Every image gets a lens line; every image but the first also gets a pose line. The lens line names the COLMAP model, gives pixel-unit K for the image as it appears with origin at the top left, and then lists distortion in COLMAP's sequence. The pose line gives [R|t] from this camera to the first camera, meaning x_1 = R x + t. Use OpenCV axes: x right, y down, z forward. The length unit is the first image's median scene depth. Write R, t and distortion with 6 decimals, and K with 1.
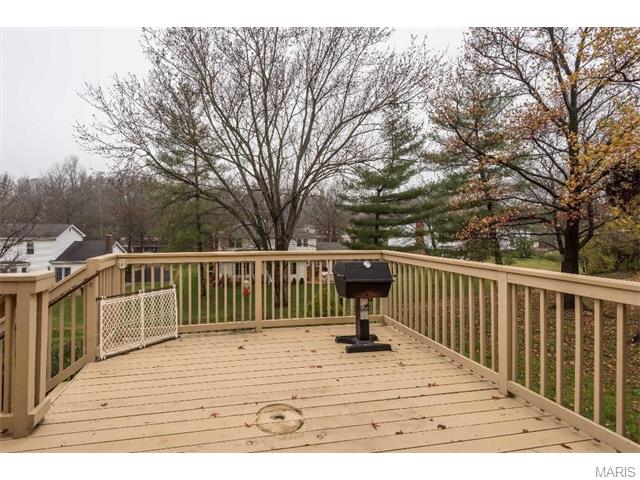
lens RADIAL K [[300.0, 0, 308.0], [0, 300.0, 217.3], [0, 0, 1]] dist [0.002766, -0.000459]
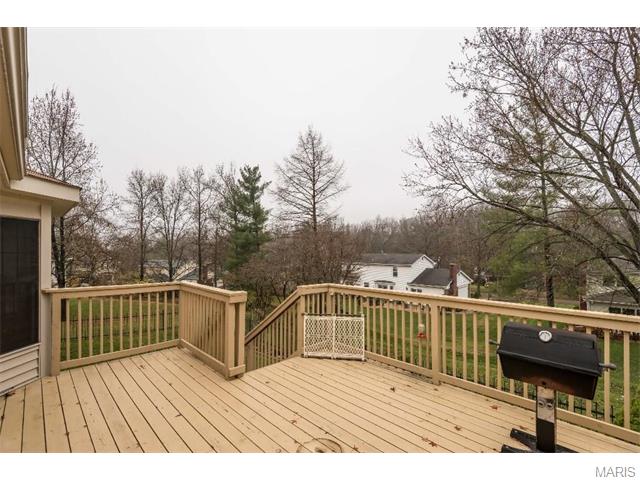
lens RADIAL K [[298.6, 0, 320.3], [0, 298.6, 244.6], [0, 0, 1]] dist [0.003087, -0.000400]
pose [[0.550230, -0.017014, -0.834840, 0.458081], [0.007410, 0.999853, -0.015493, -0.030597], [0.834980, 0.002338, 0.550275, 0.237786]]
